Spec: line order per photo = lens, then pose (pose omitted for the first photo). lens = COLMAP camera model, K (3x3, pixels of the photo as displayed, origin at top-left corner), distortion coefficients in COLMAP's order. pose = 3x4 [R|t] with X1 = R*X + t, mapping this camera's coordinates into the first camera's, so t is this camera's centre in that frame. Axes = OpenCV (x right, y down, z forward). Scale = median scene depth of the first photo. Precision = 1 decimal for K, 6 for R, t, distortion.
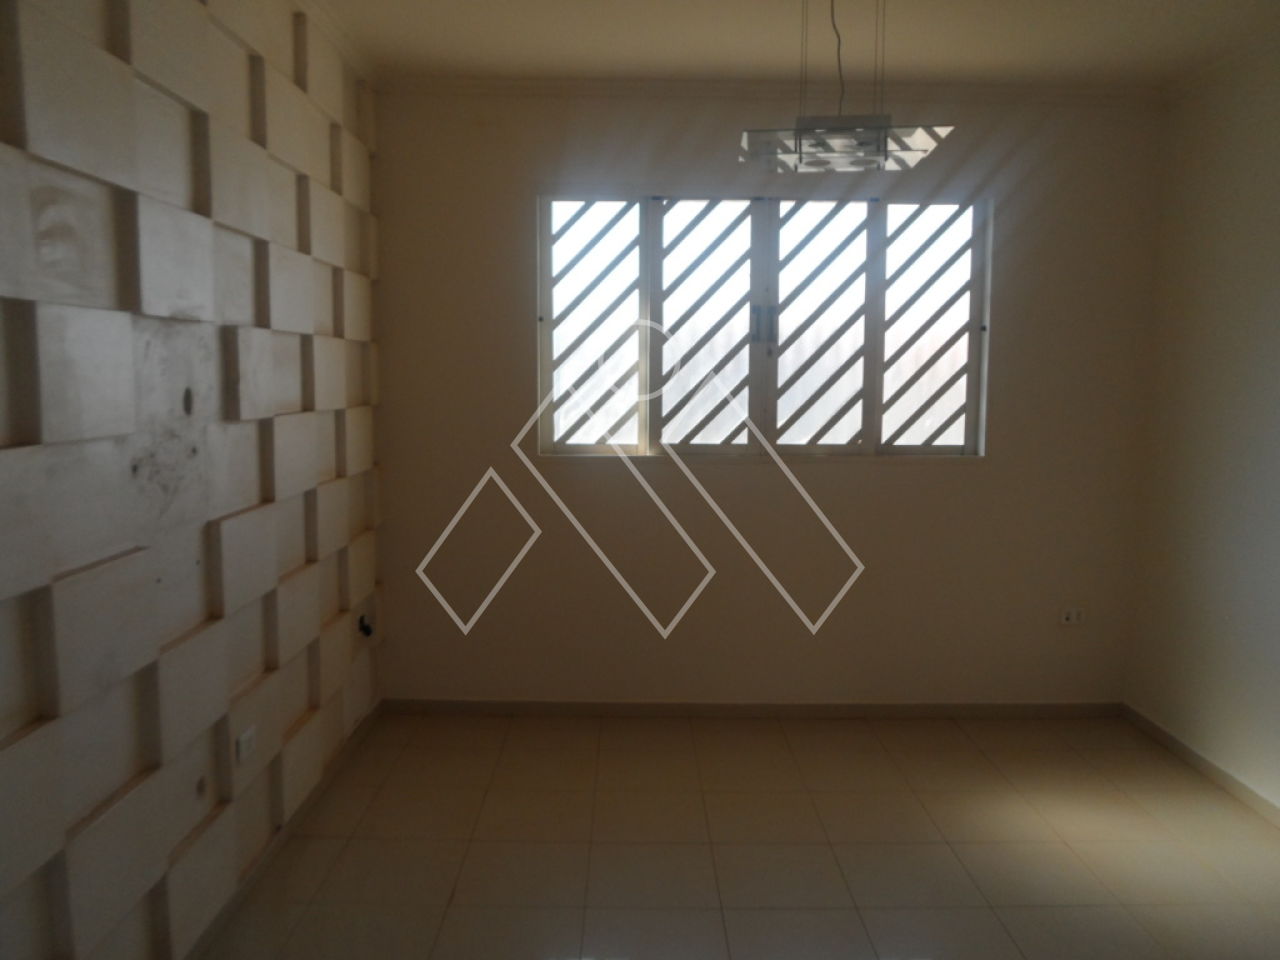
lens RADIAL K [[962.9, 0, 641.4], [0, 962.9, 473.0], [0, 0, 1]] dist [-0.090184, 0.059061]
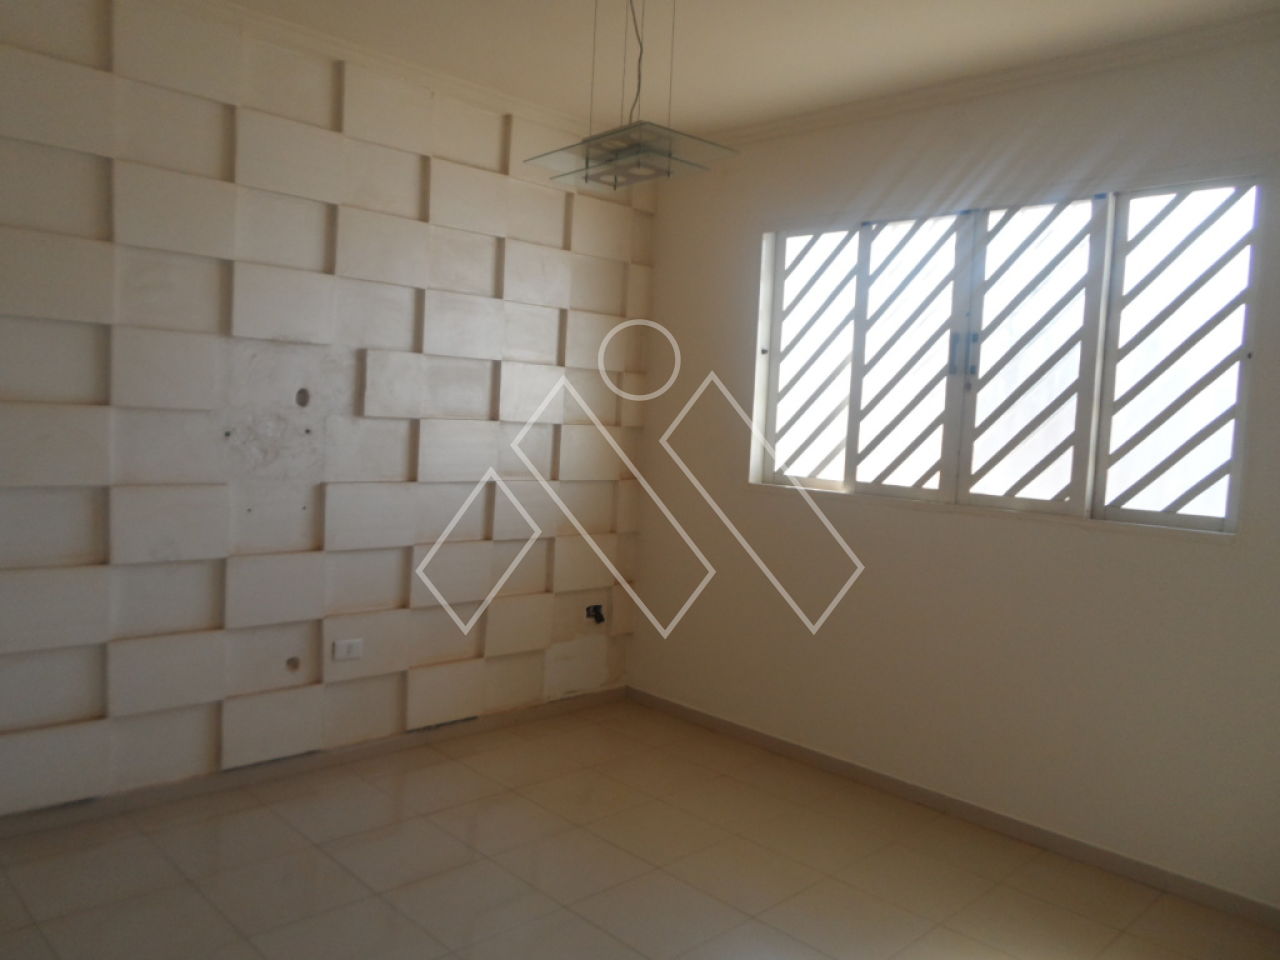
lens RADIAL K [[962.9, 0, 634.8], [0, 962.9, 483.3], [0, 0, 1]] dist [-0.090184, 0.059061]
pose [[0.691242, 0.079280, -0.718261, 0.550137], [-0.118978, 0.992885, -0.004910, 0.001284], [0.712761, 0.088852, 0.695756, 0.194642]]
